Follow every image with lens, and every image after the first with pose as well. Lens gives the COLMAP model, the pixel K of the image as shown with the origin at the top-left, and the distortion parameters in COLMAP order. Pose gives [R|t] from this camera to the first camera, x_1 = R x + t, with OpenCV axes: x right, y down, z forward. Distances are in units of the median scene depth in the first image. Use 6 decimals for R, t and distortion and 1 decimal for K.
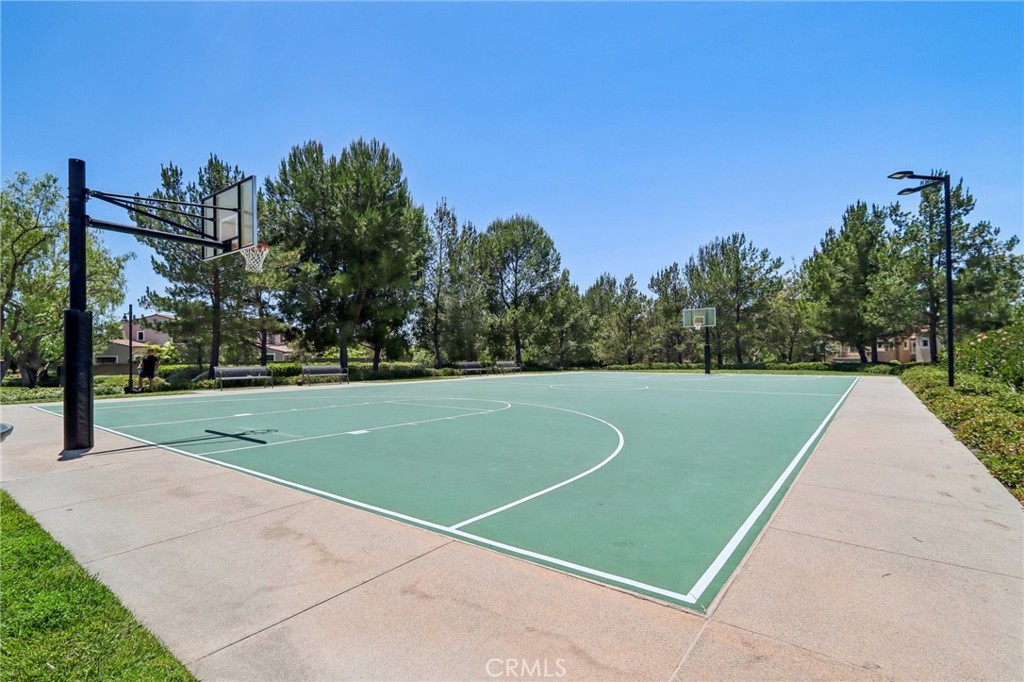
lens RADIAL K [[483.9, 0, 510.0], [0, 483.9, 346.7], [0, 0, 1]] dist [0.001135, 0.000074]
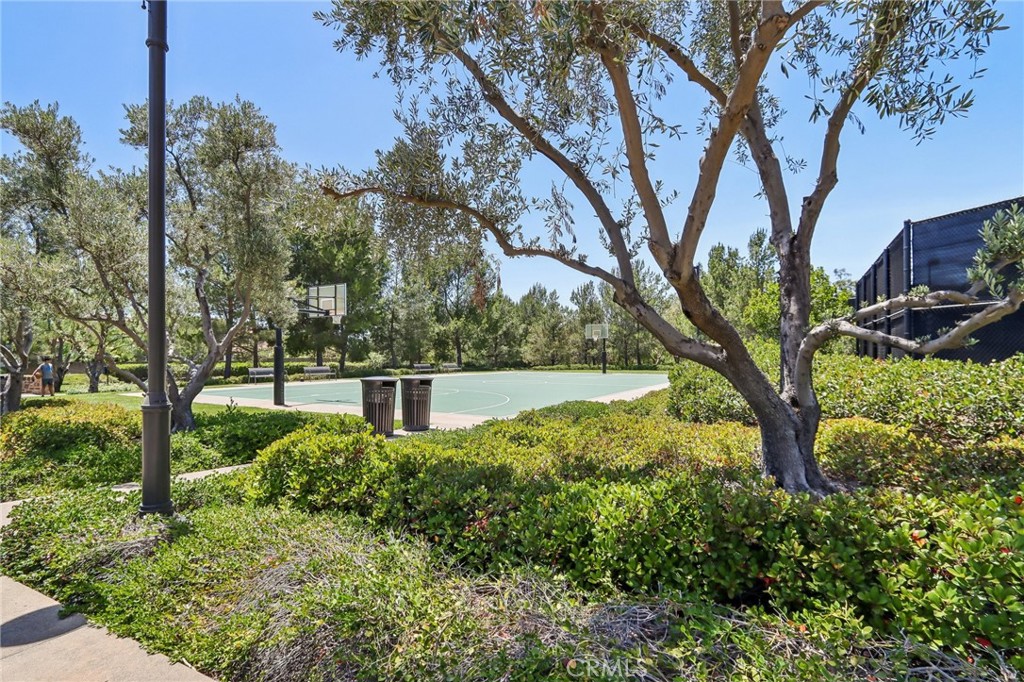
lens RADIAL K [[483.9, 0, 510.8], [0, 483.9, 343.8], [0, 0, 1]] dist [0.001135, 0.000074]
pose [[0.991834, 0.009890, 0.127155, -0.009112], [-0.009282, 0.999942, -0.005377, -0.011383], [-0.127201, 0.004153, 0.991868, -0.202590]]
